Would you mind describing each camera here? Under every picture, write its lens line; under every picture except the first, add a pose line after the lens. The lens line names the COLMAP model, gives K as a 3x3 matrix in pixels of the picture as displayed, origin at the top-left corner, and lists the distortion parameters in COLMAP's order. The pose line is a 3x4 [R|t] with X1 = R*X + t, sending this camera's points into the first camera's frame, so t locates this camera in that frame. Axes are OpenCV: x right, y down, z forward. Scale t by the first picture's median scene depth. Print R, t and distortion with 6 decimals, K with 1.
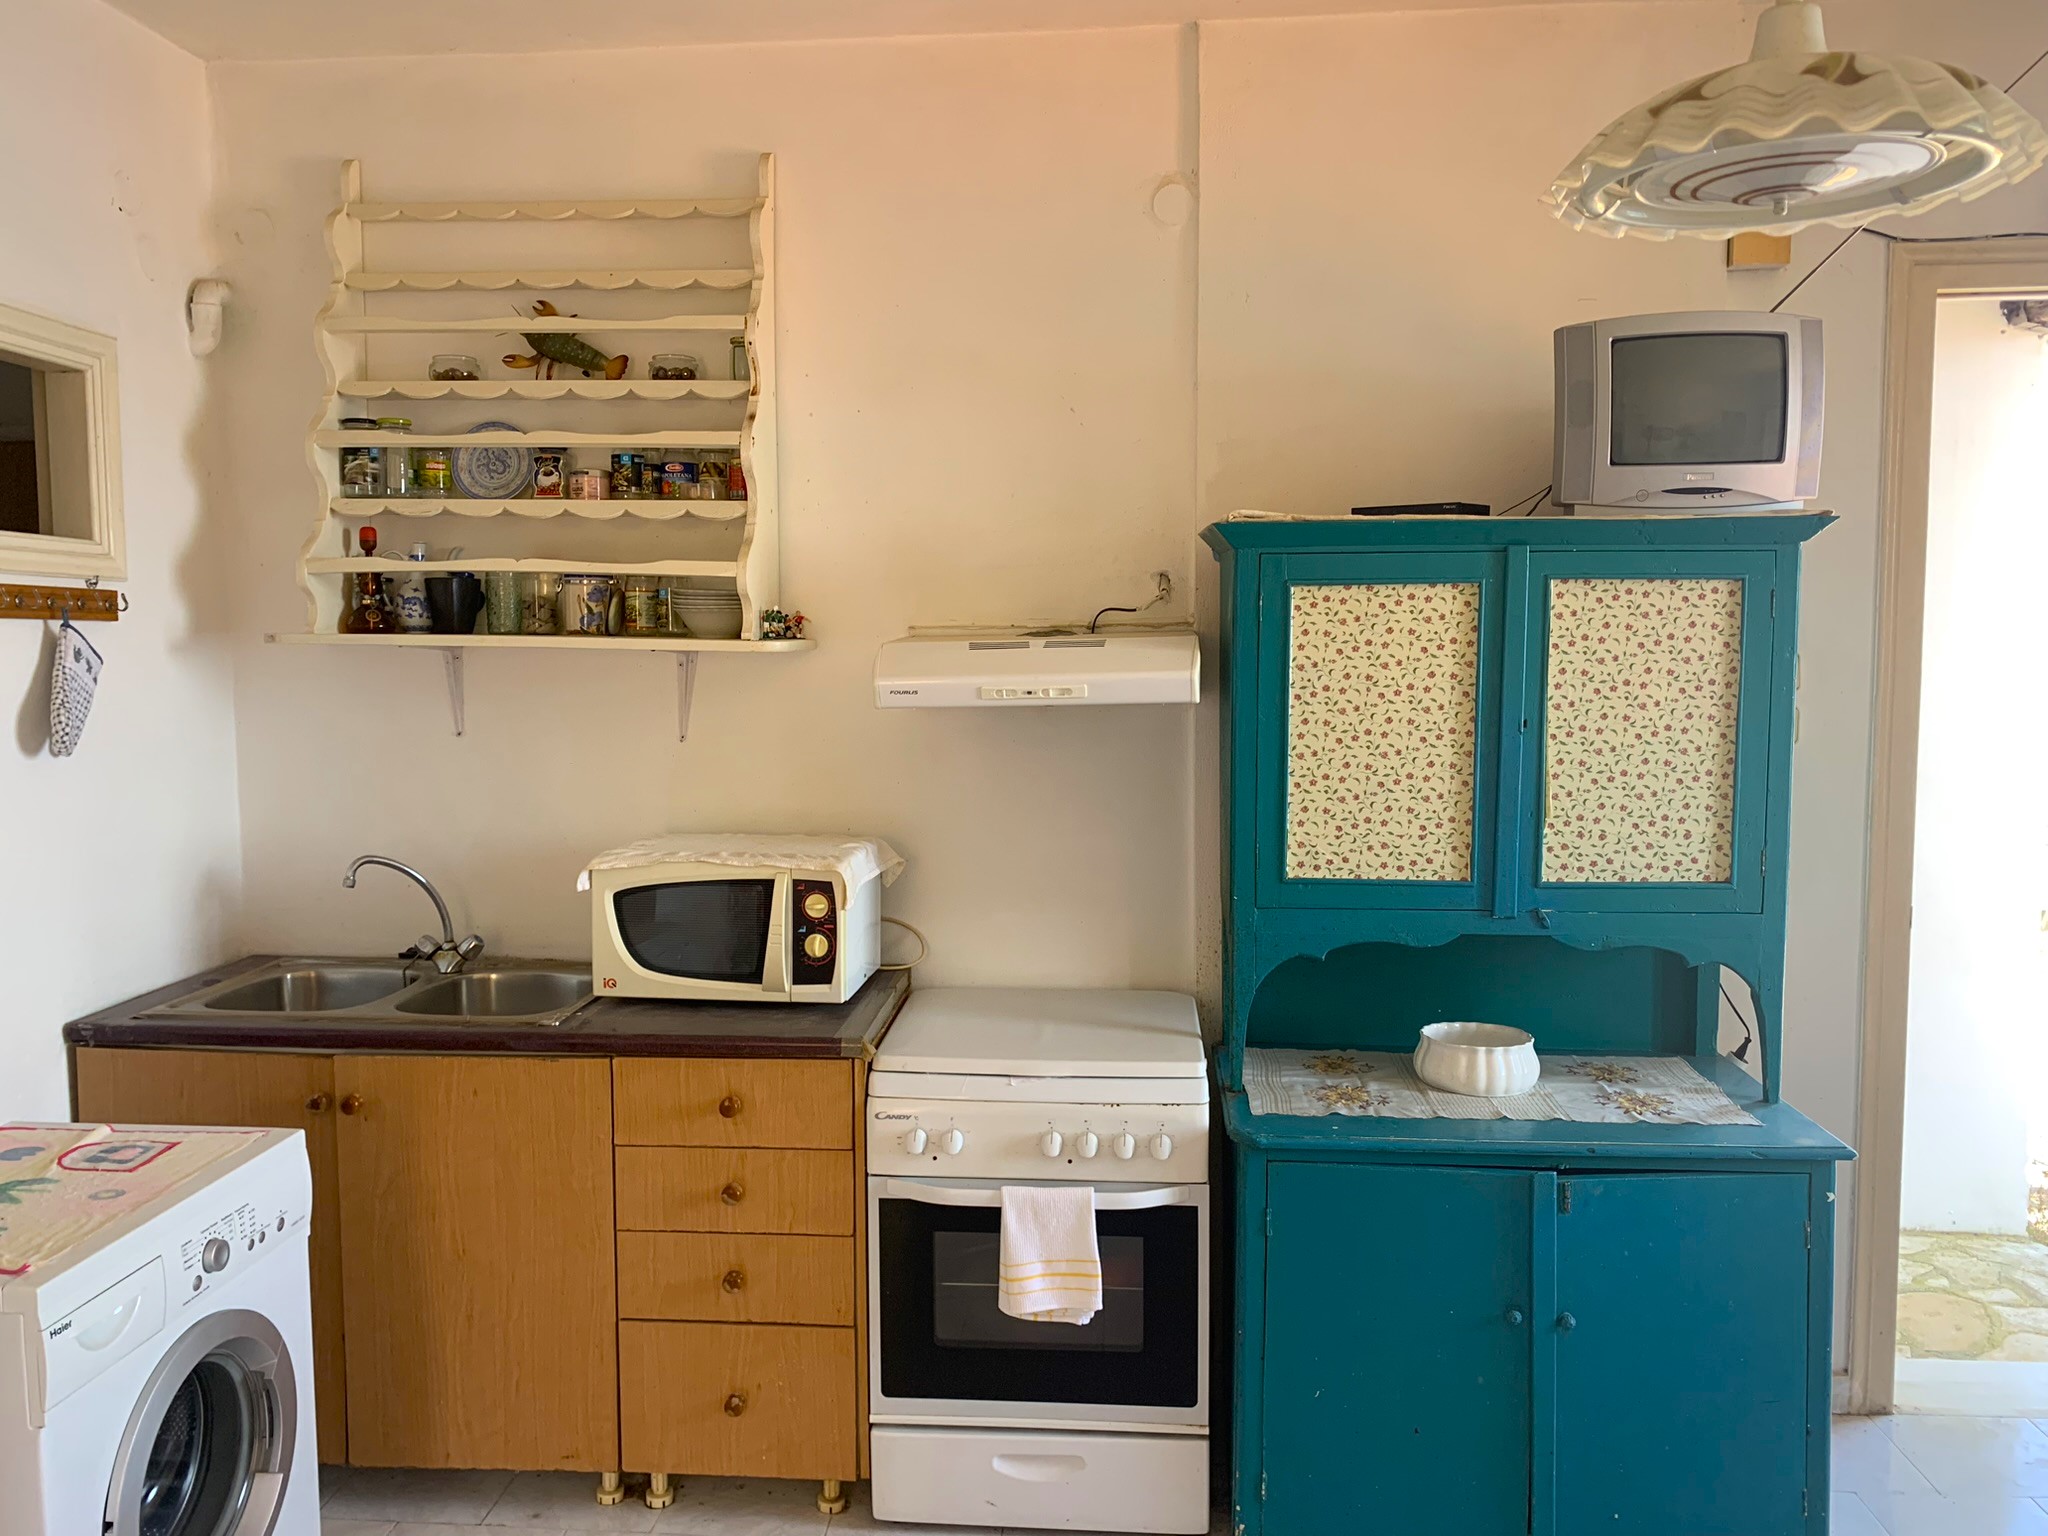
lens RADIAL K [[1574.5, 0, 1008.9], [0, 1574.5, 764.5], [0, 0, 1]] dist [0.048035, -0.097455]
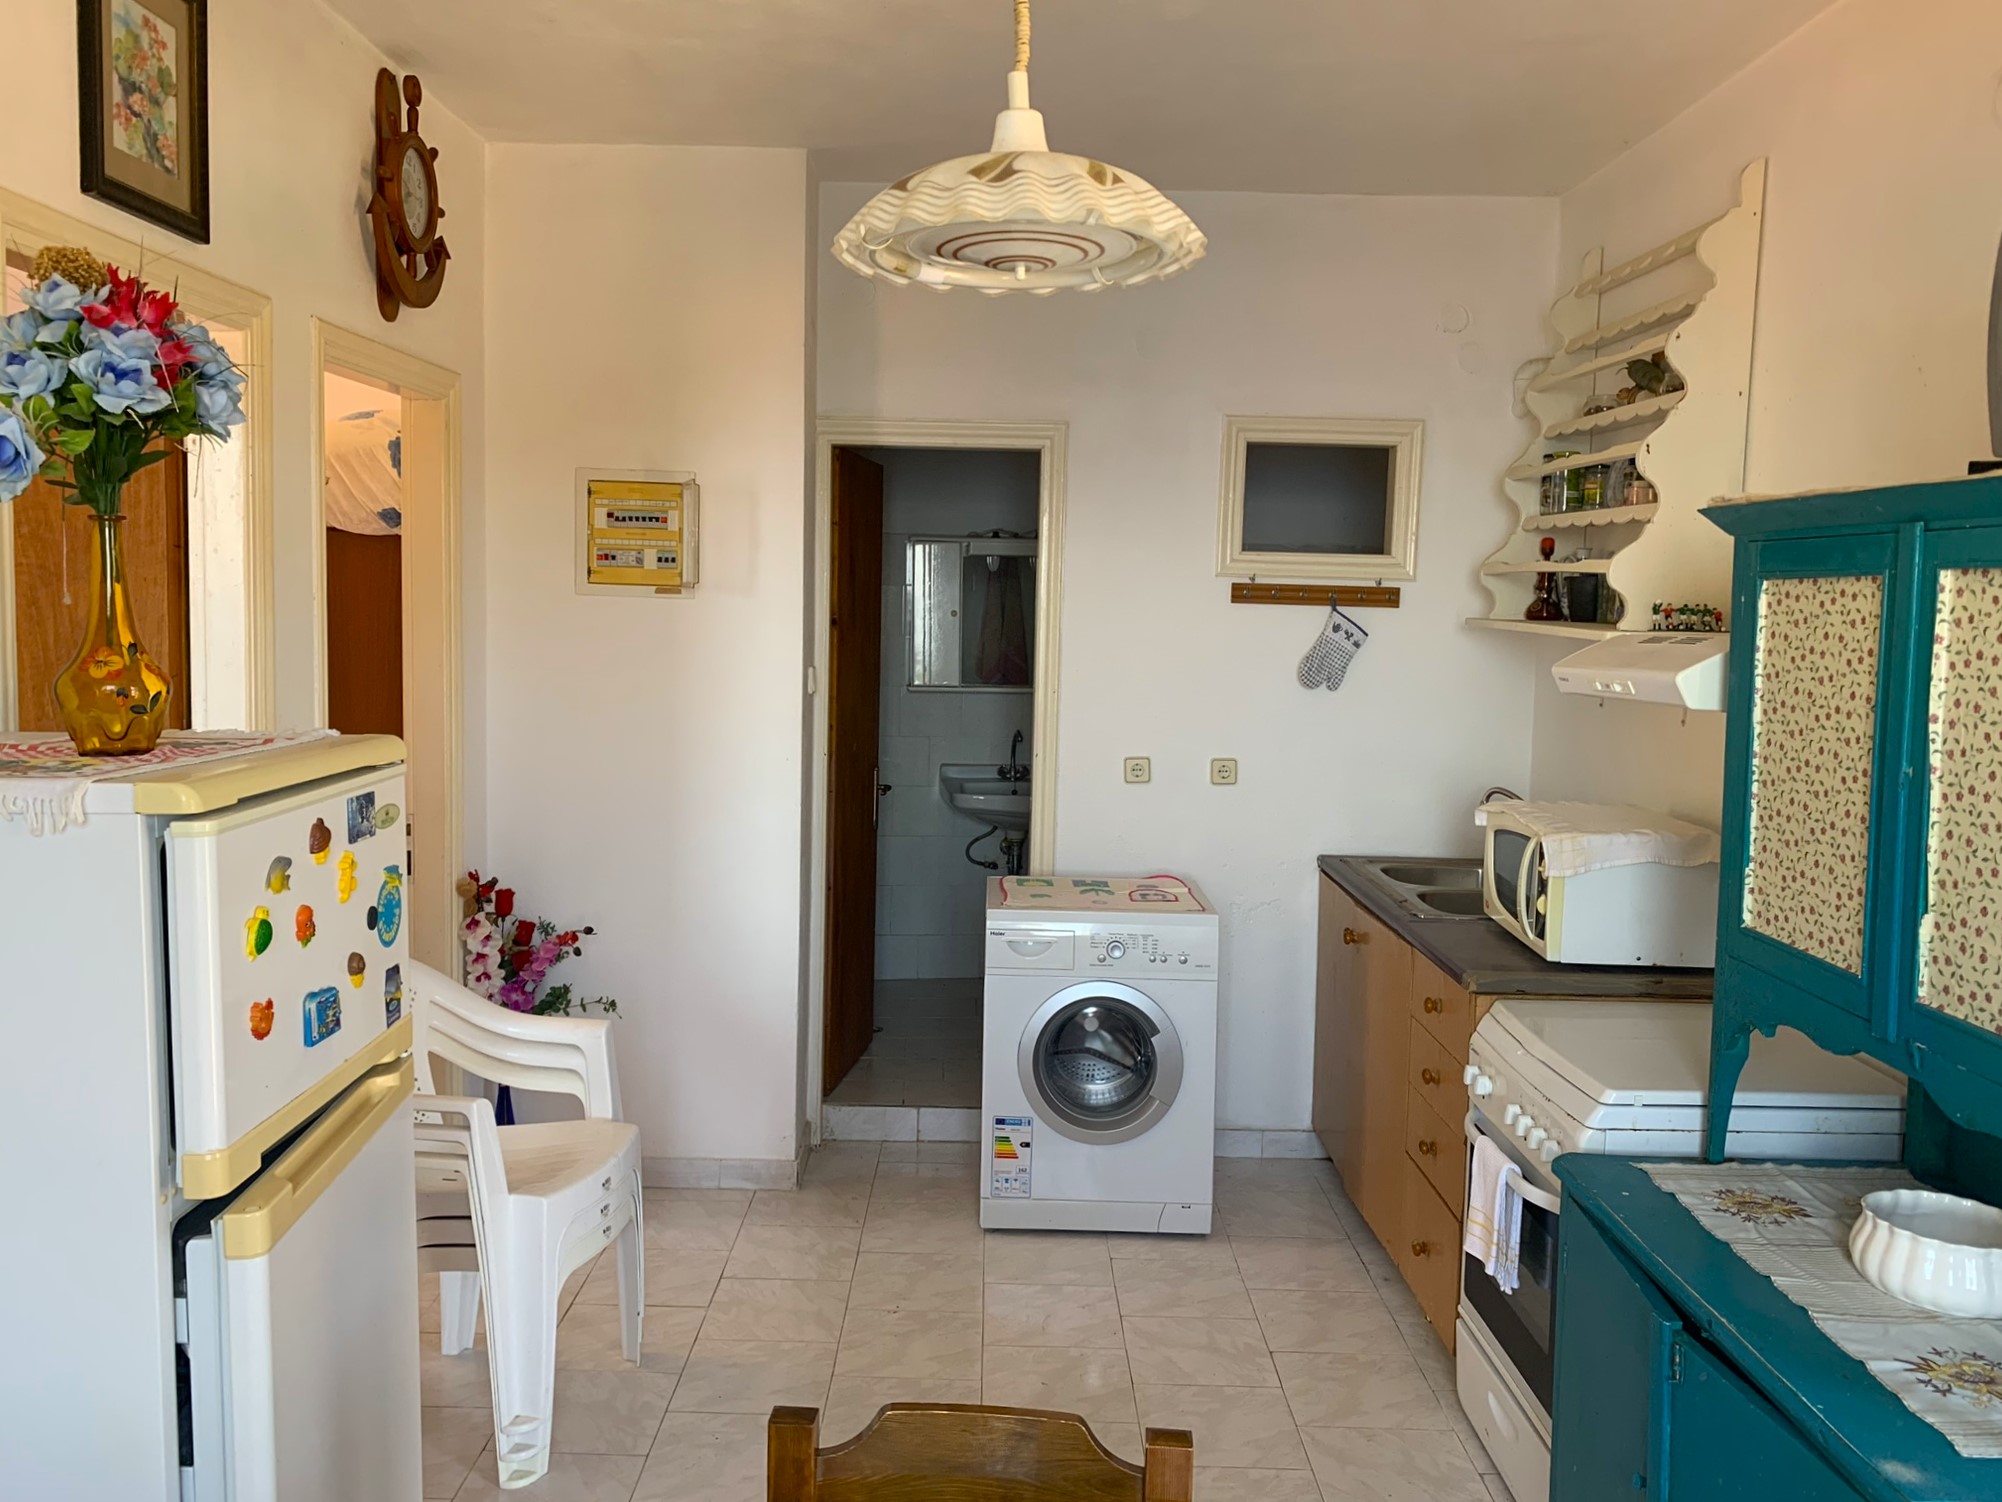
lens RADIAL K [[1539.2, 0, 986.2], [0, 1539.2, 747.6], [0, 0, 1]] dist [0.048035, -0.097455]
pose [[0.076419, 0.100936, -0.991954, 0.840557], [-0.101940, 0.990441, 0.092929, -0.051130], [0.991851, 0.094018, 0.085978, 0.455556]]
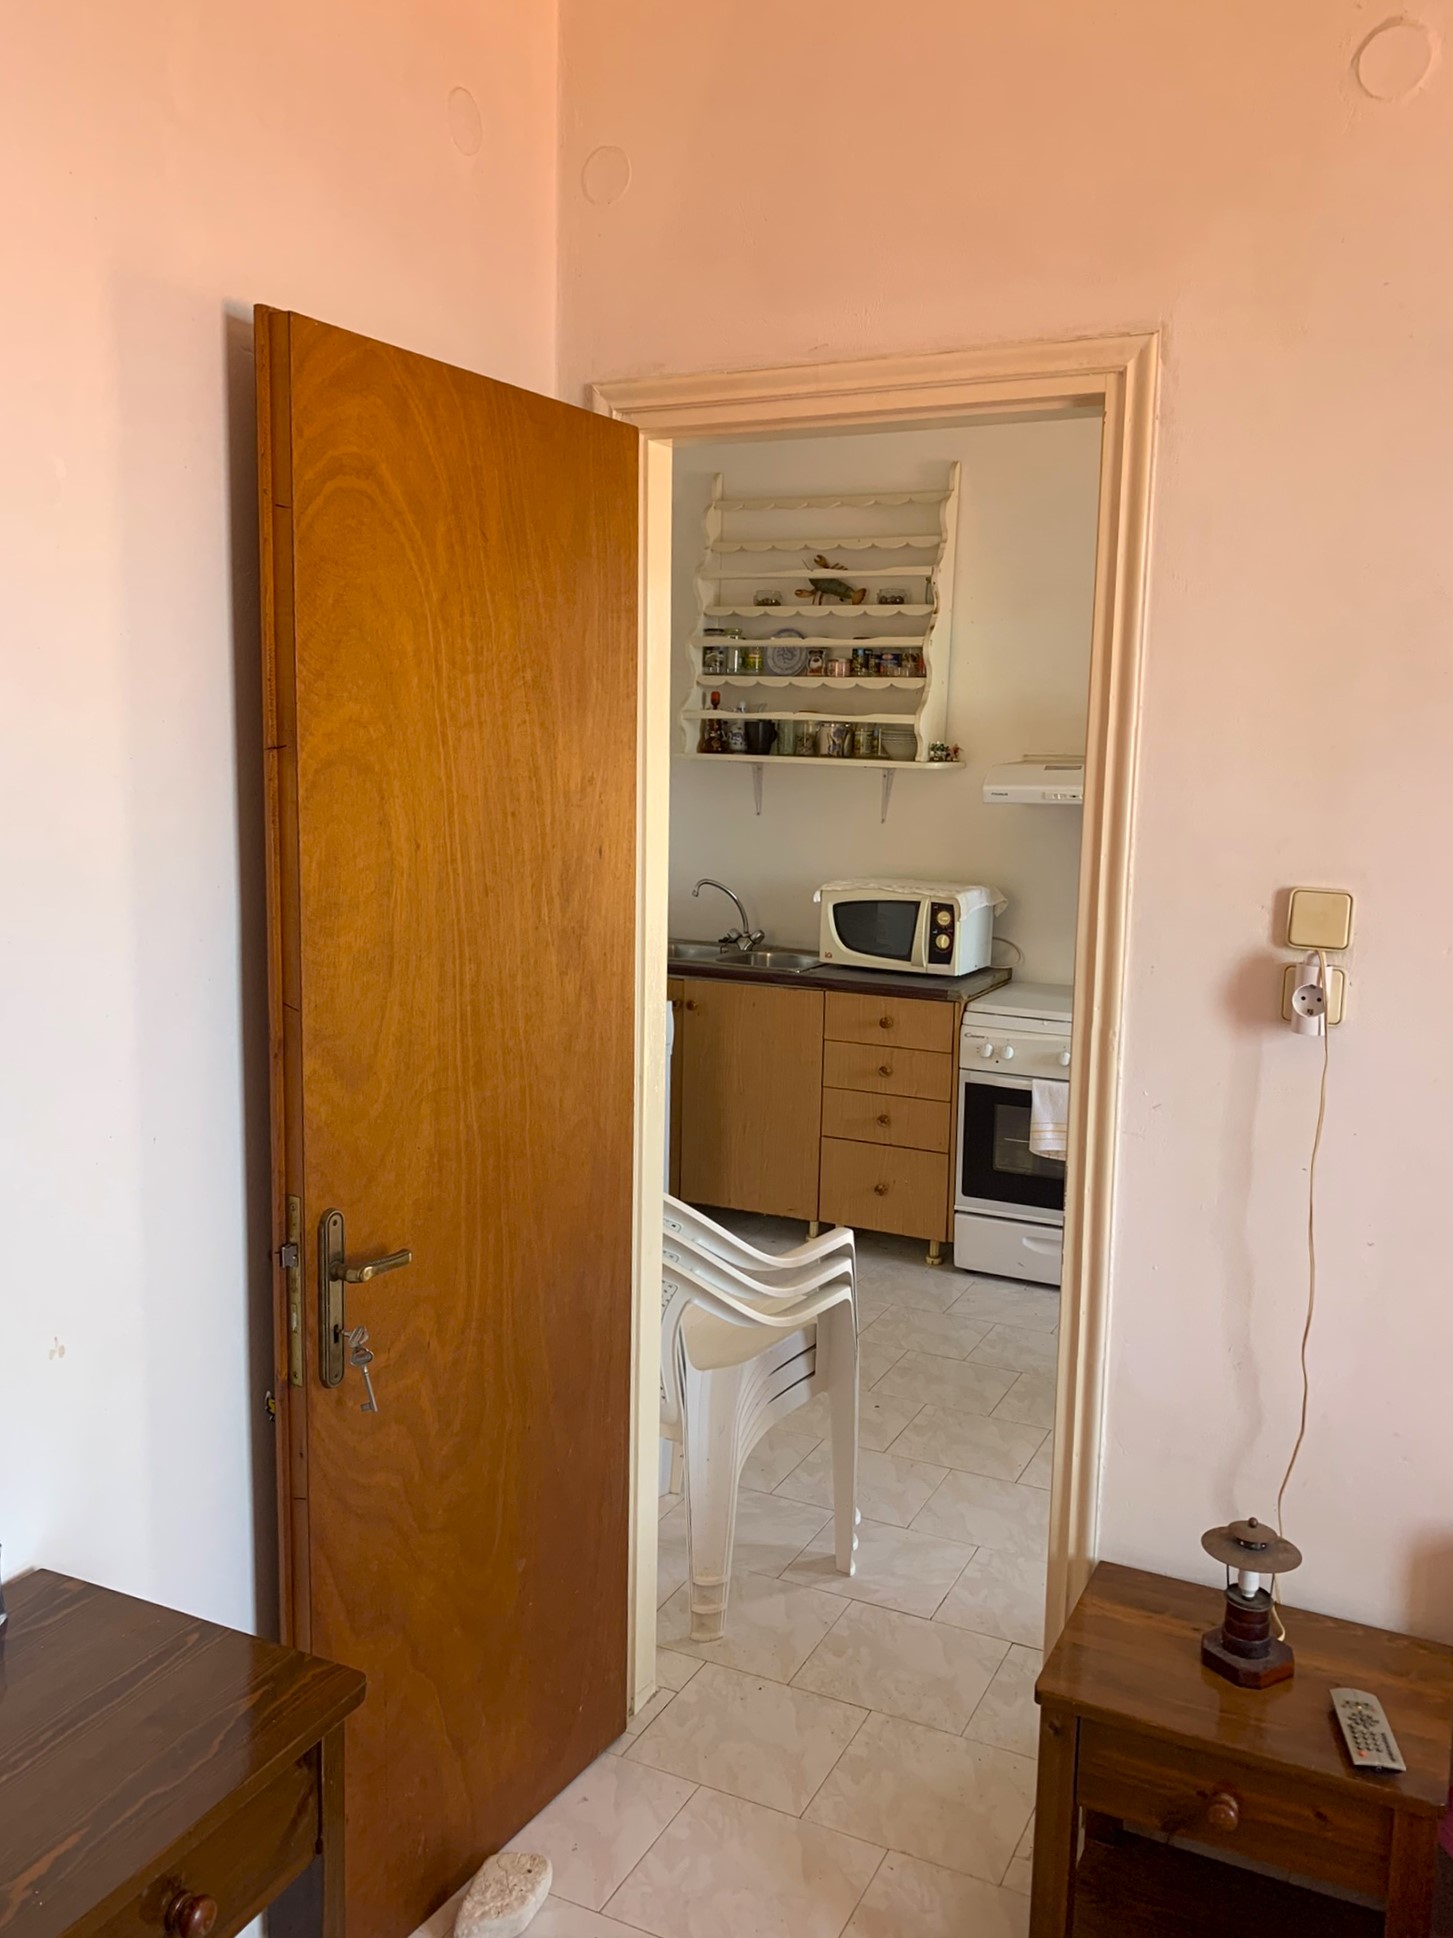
lens RADIAL K [[1555.9, 0, 722.1], [0, 1555.9, 955.2], [0, 0, 1]] dist [0.158118, -0.454080]
pose [[0.932514, 0.071013, -0.354083, 0.236169], [-0.053662, 0.996839, 0.058595, 0.038607], [0.357125, -0.035640, 0.933376, -0.626565]]
